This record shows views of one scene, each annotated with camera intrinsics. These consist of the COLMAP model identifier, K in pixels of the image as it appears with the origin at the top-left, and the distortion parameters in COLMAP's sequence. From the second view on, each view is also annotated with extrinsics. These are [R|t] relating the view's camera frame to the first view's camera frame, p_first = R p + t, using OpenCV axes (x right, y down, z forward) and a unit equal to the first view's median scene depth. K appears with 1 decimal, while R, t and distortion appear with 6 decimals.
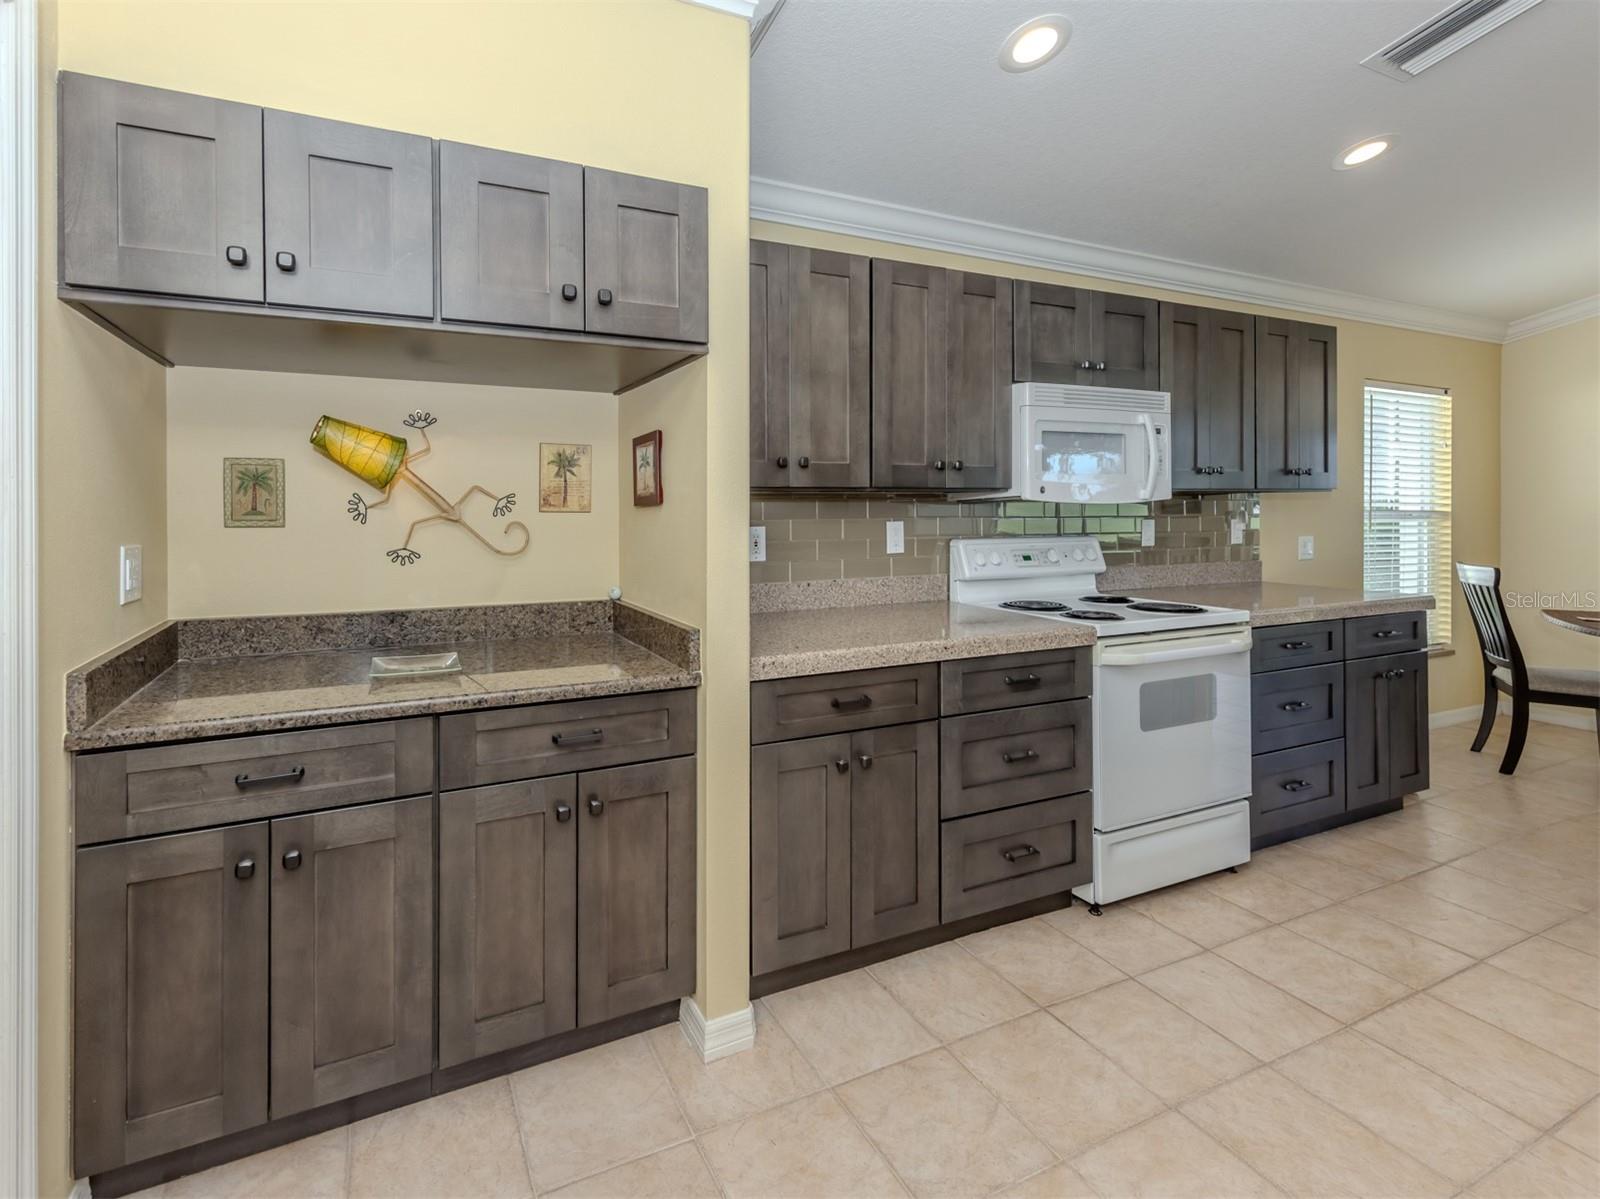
lens RADIAL K [[722.2, 0, 685.7], [0, 722.2, 497.6], [0, 0, 1]] dist [0.000367, 0.000802]
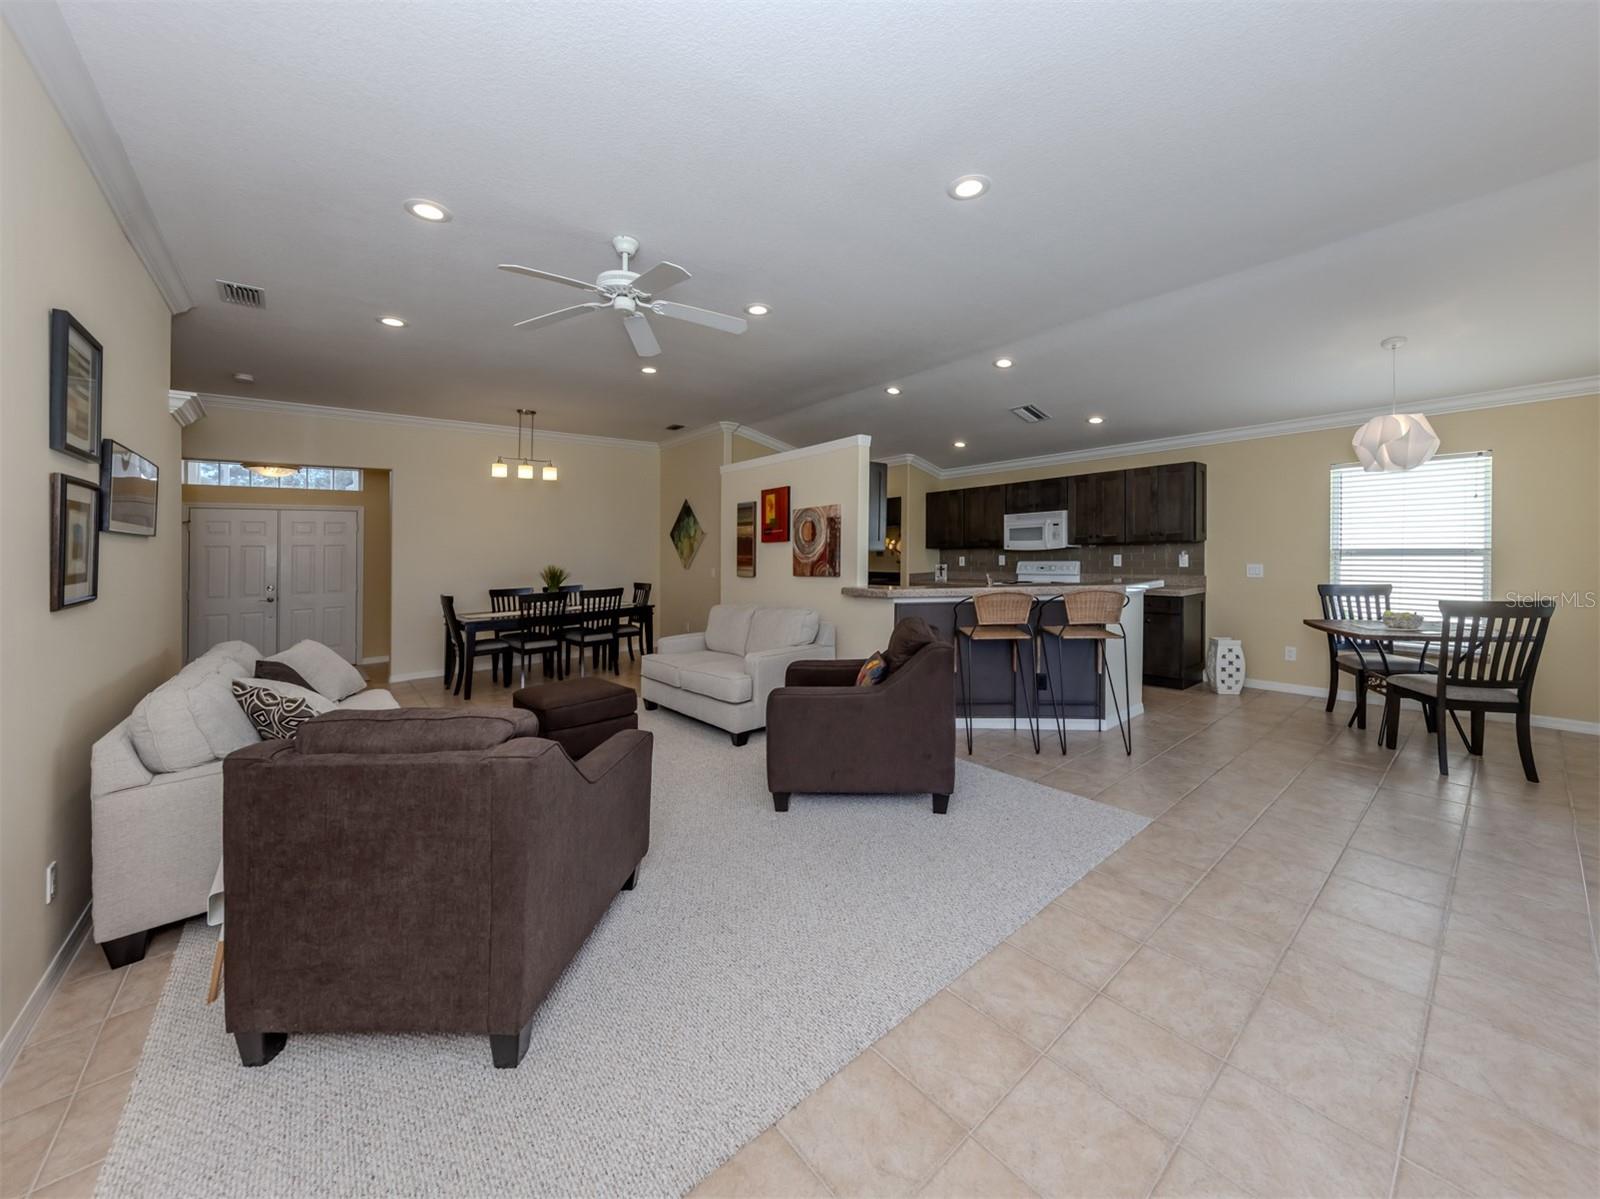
lens RADIAL K [[584.3, 0, 819.1], [0, 584.3, 576.1], [0, 0, 1]] dist [0.003621, -0.000261]
pose [[0.297460, 0.037420, -0.954001, 3.211937], [0.029466, 0.998396, 0.048349, -0.033020], [0.954280, -0.042492, 0.295880, -0.763179]]
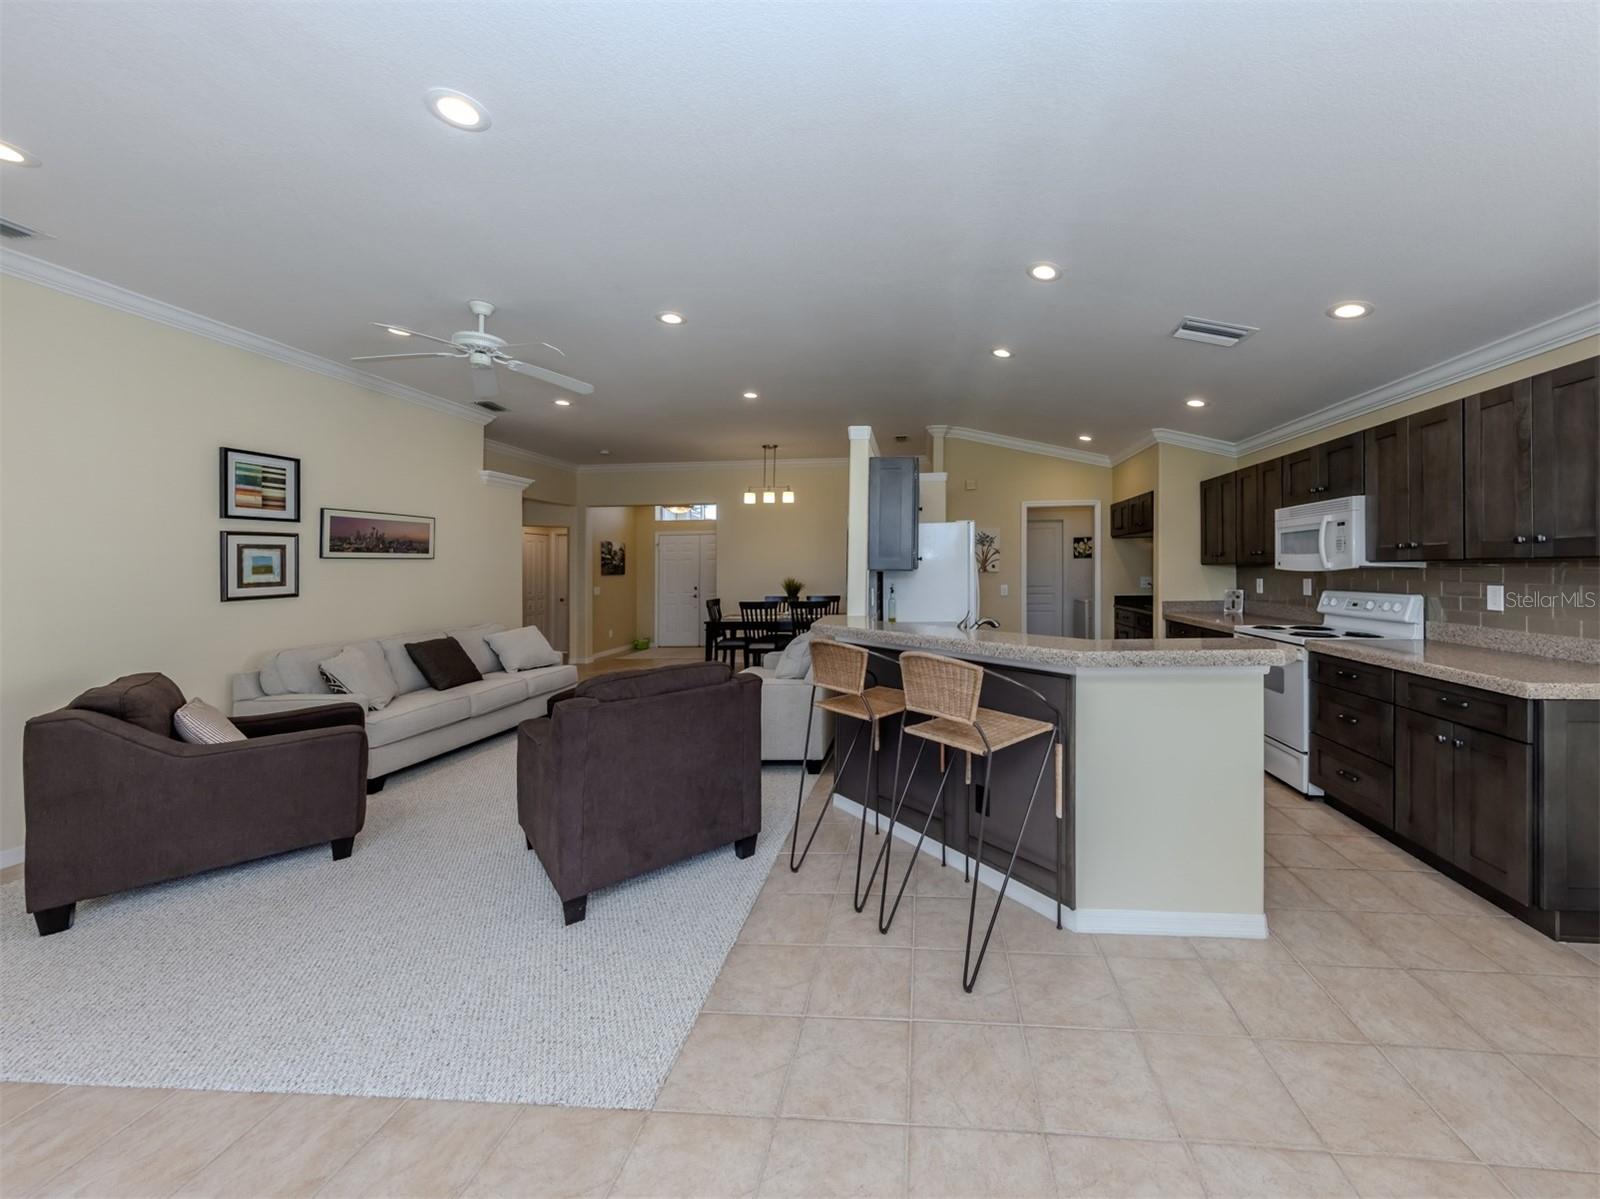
lens RADIAL K [[584.3, 0, 876.6], [0, 584.3, 574.9], [0, 0, 1]] dist [0.003621, -0.000261]
pose [[-0.460837, 0.020556, -0.887247, 2.697452], [0.023991, 0.999655, 0.010699, -0.026370], [0.887160, -0.016355, -0.461171, 0.850697]]
